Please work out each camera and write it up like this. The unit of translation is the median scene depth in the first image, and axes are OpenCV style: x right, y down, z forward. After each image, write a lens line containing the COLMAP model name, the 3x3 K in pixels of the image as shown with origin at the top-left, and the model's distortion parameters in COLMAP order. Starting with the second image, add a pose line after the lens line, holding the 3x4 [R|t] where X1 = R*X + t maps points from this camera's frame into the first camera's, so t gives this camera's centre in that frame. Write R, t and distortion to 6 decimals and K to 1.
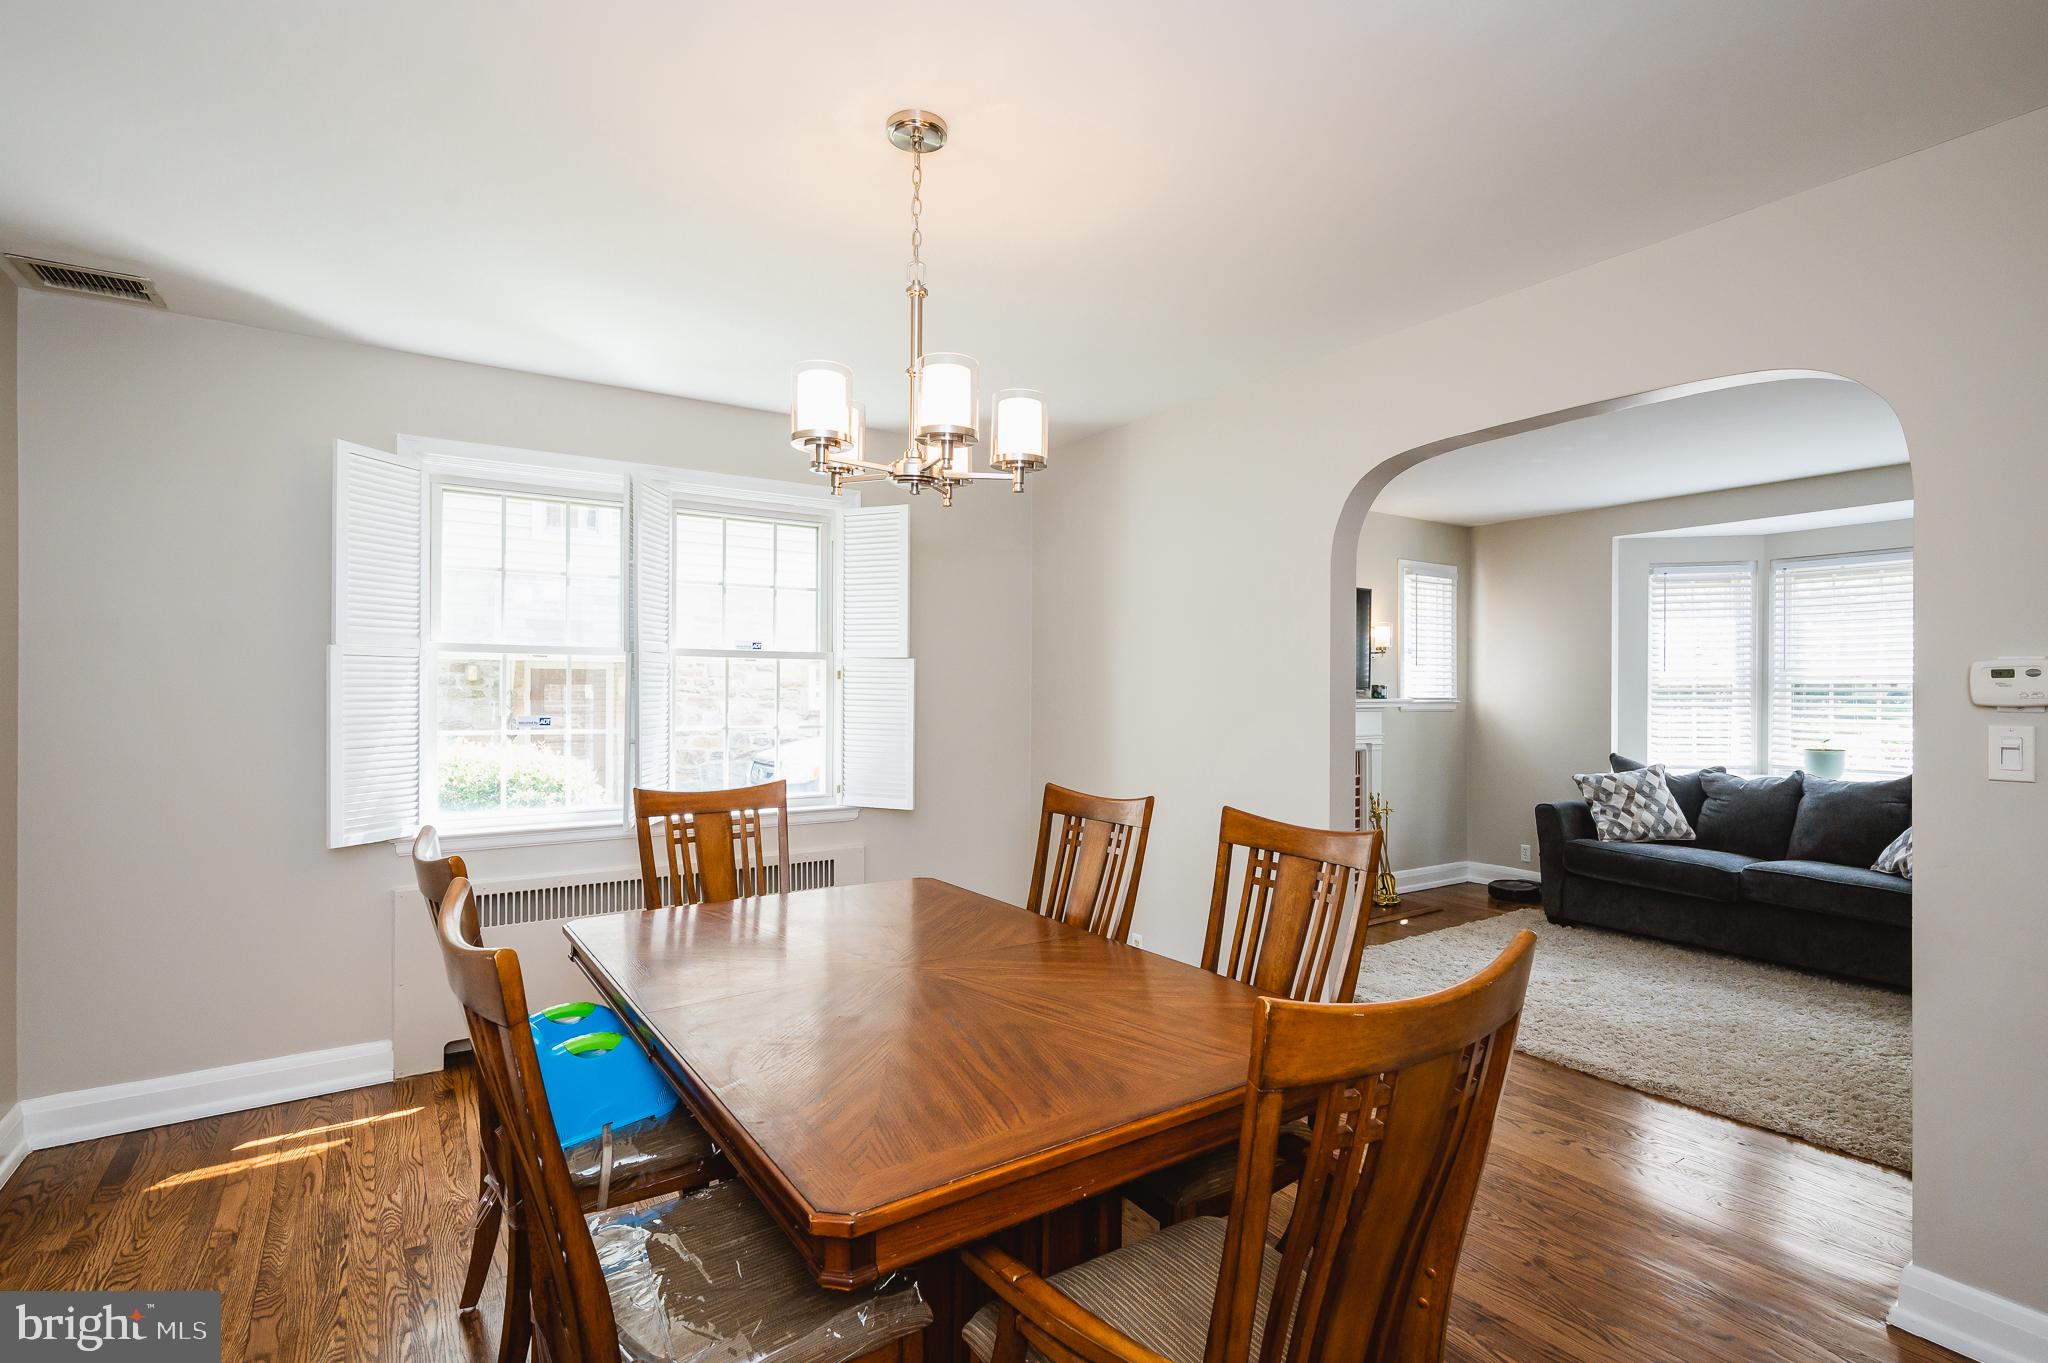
lens RADIAL K [[1002.0, 0, 1029.7], [0, 1002.0, 697.3], [0, 0, 1]] dist [-0.000354, -0.000007]
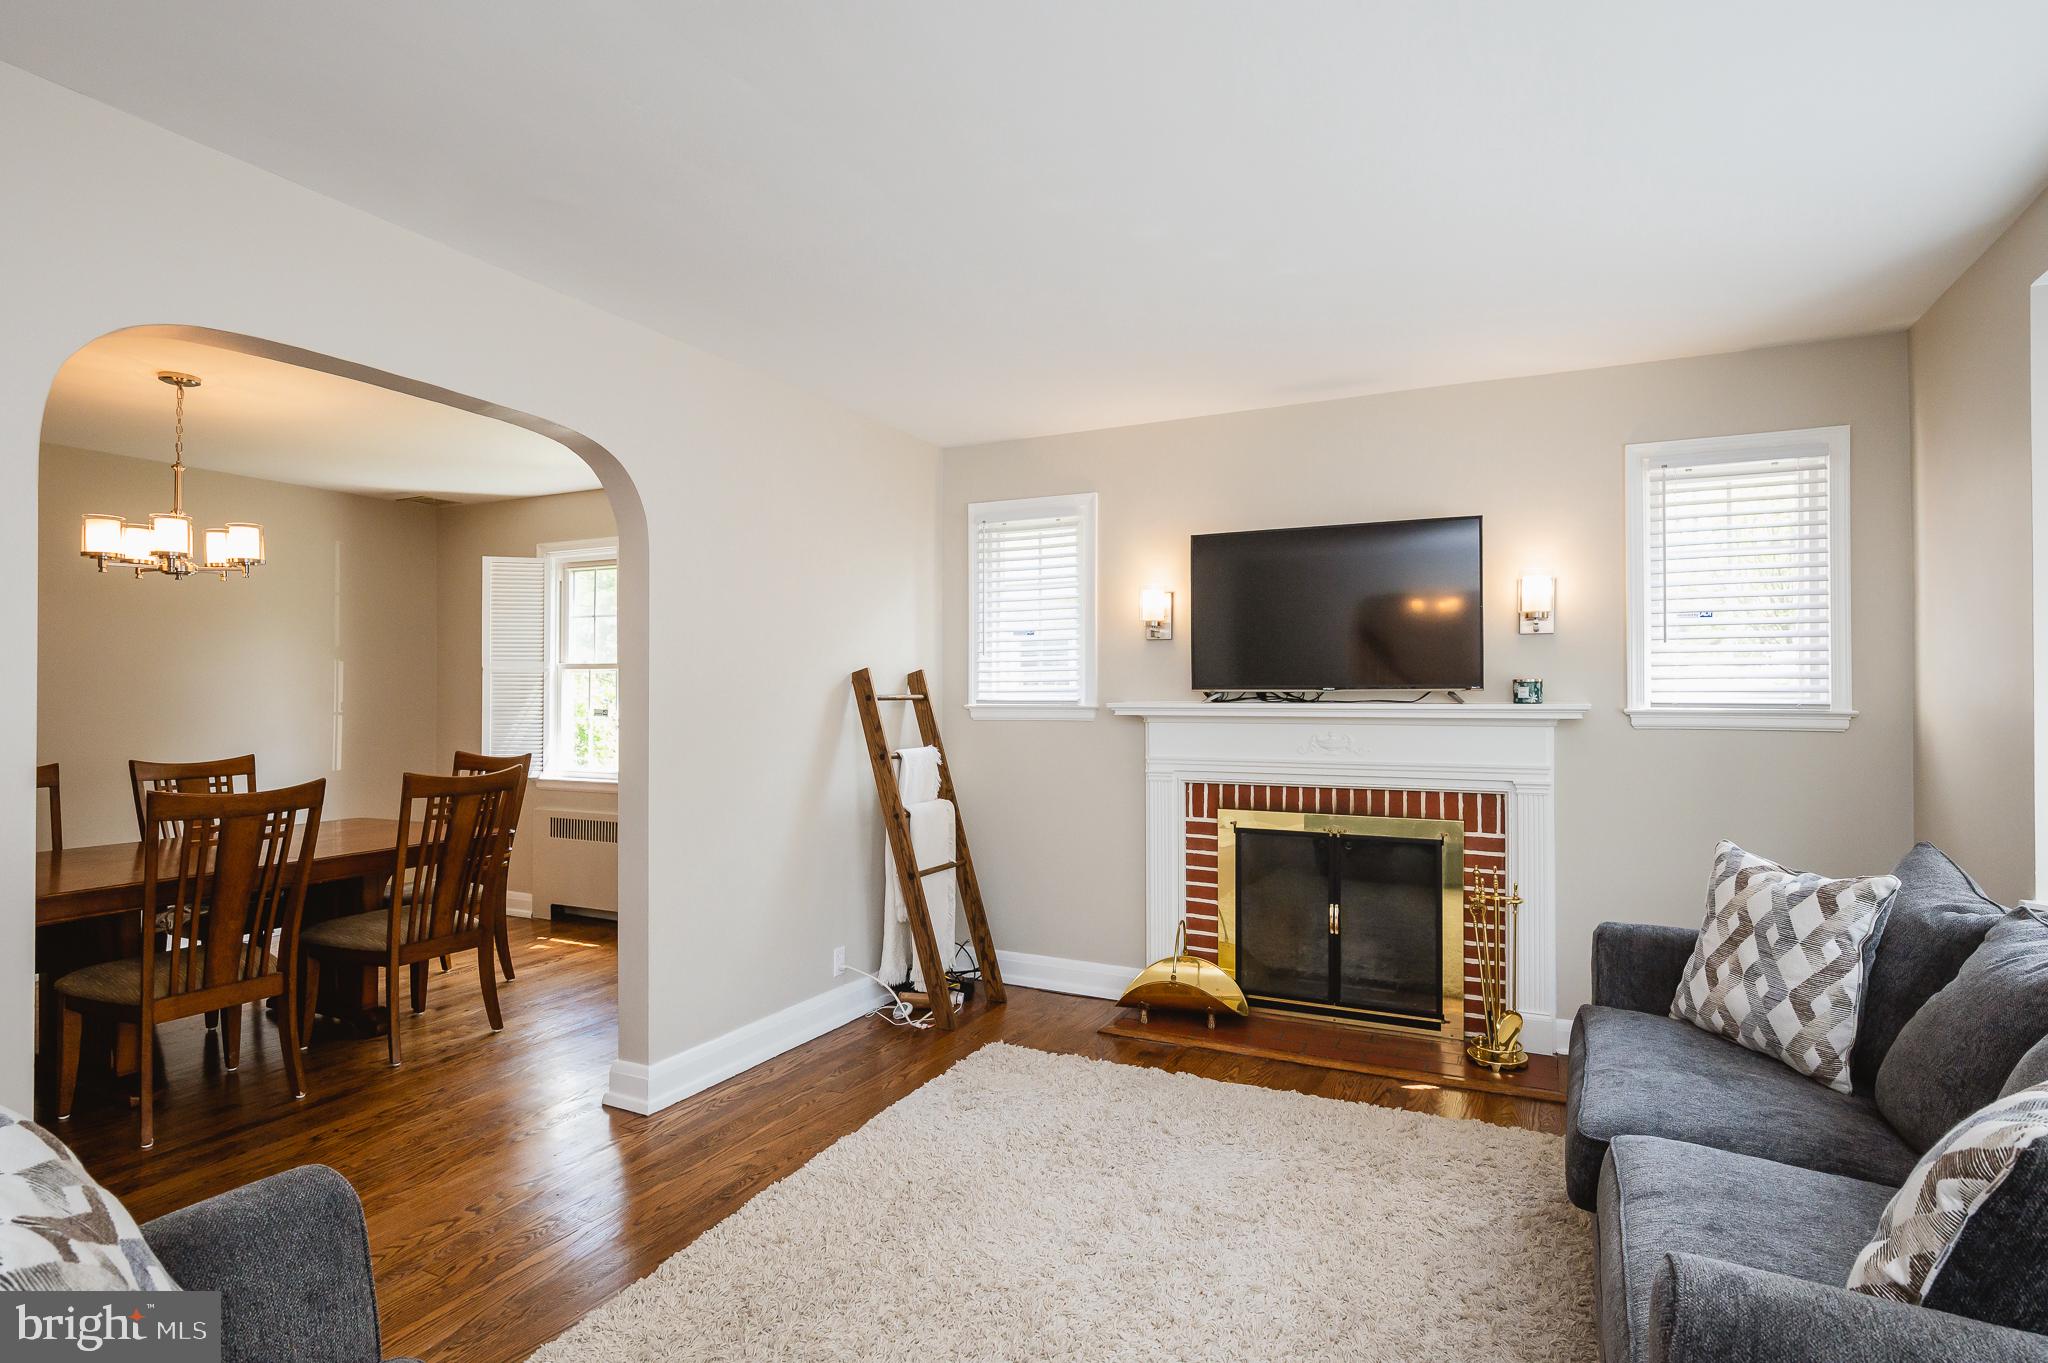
lens RADIAL K [[1036.8, 0, 1044.5], [0, 1036.8, 685.1], [0, 0, 1]] dist [-0.000627, -0.000141]
pose [[0.519281, -0.010955, -0.854533, 0.728736], [0.003040, 0.999935, -0.010972, -0.003686], [0.854598, 0.003099, 0.519281, 0.468723]]
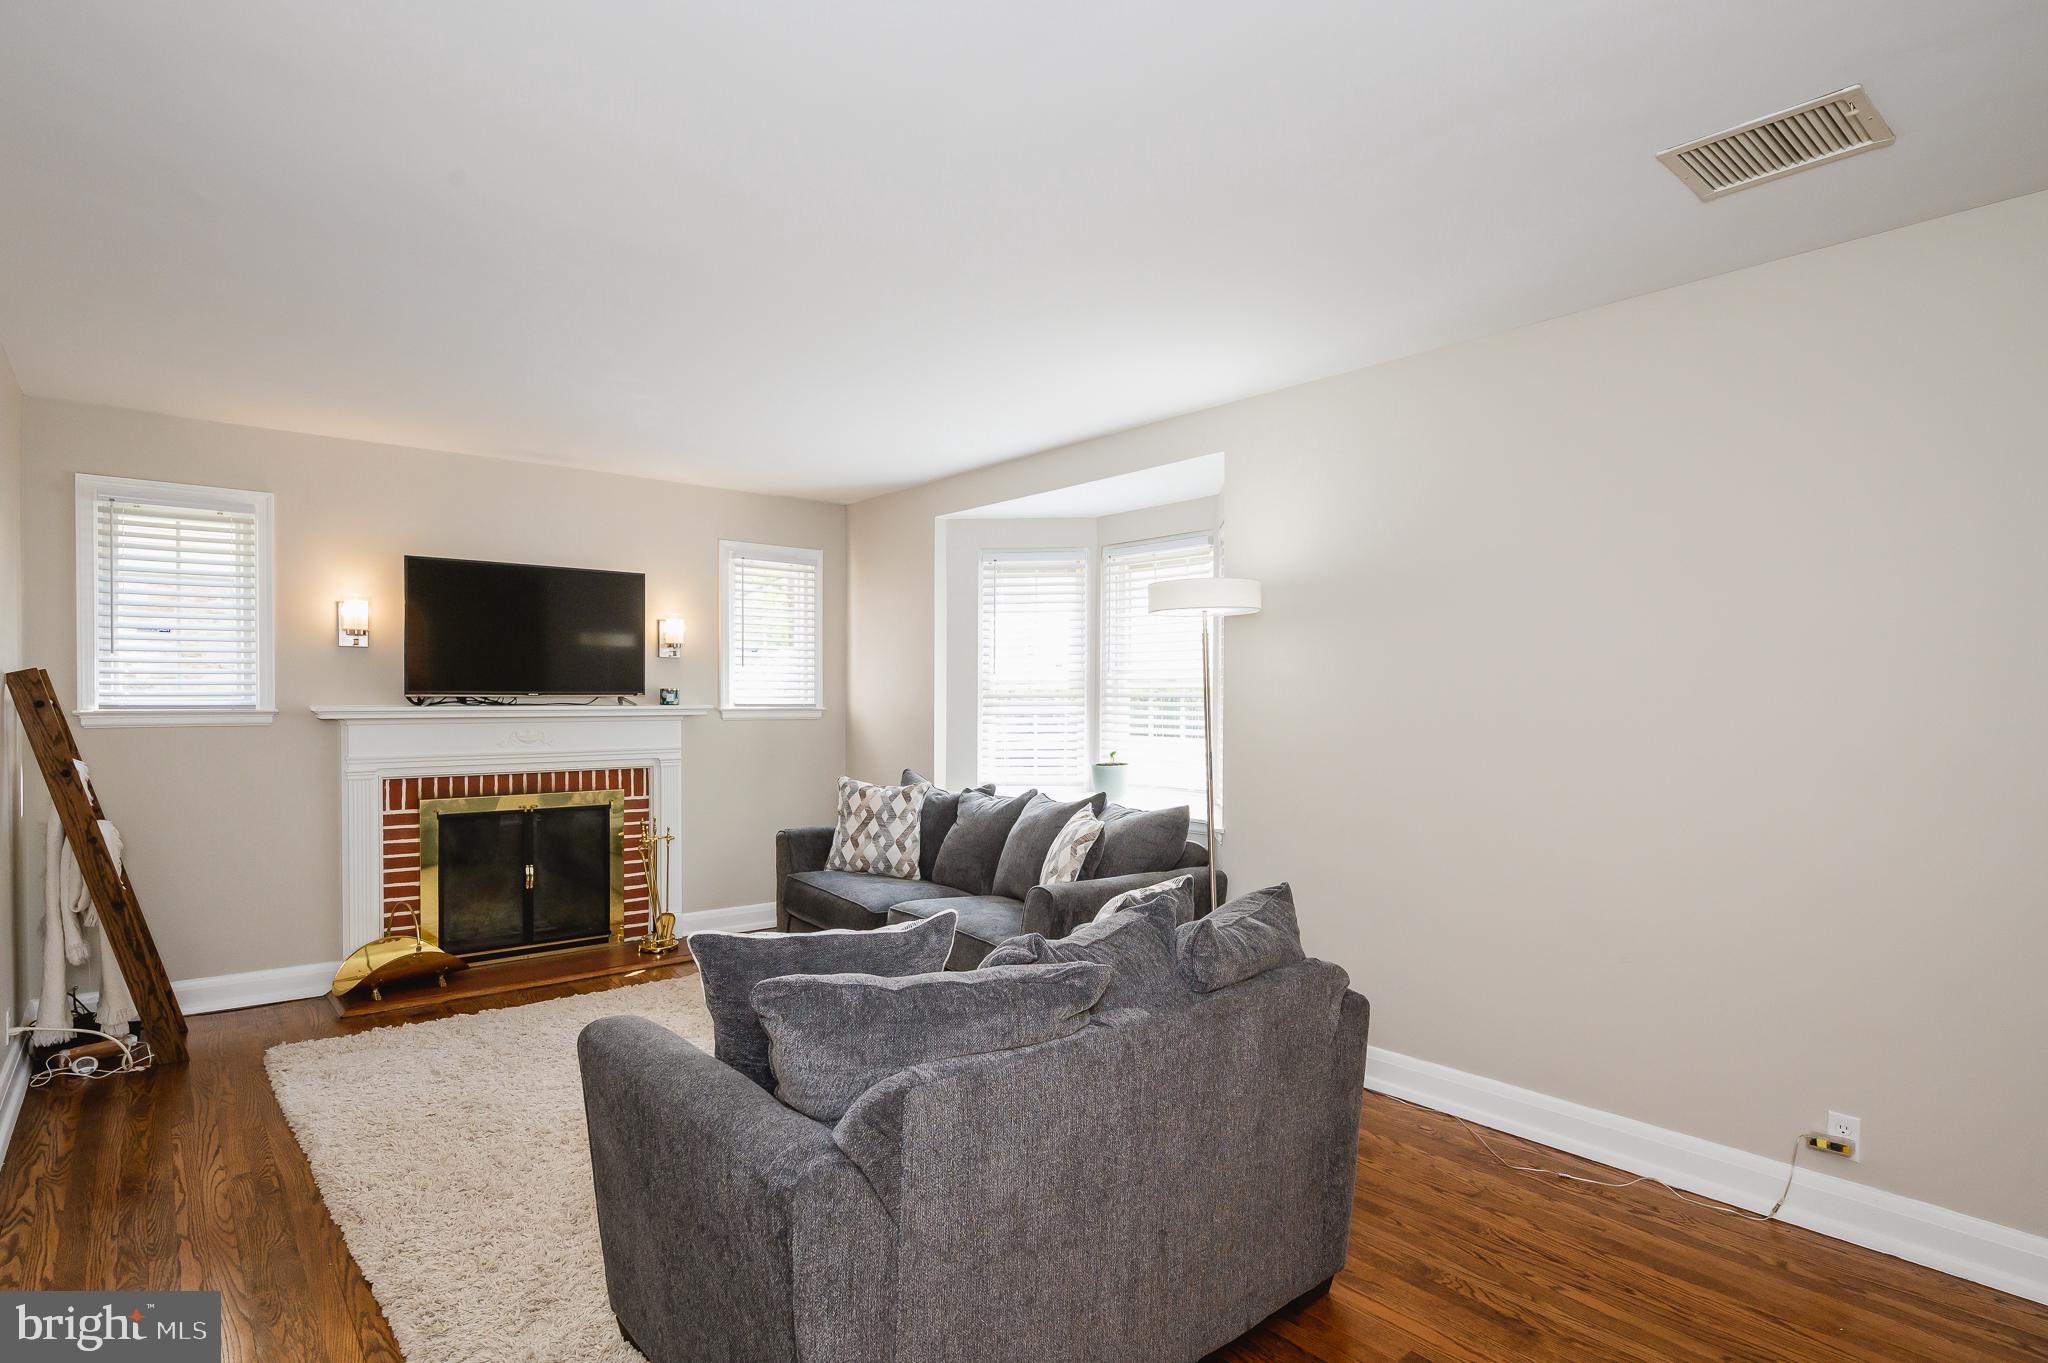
lens RADIAL K [[1002.0, 0, 1029.7], [0, 1002.0, 697.3], [0, 0, 1]] dist [-0.000354, -0.000007]
pose [[0.993544, 0.001074, 0.113446, 0.572737], [-0.001698, 0.999984, 0.005404, -0.010415], [-0.113438, -0.005561, 0.993529, 0.137598]]
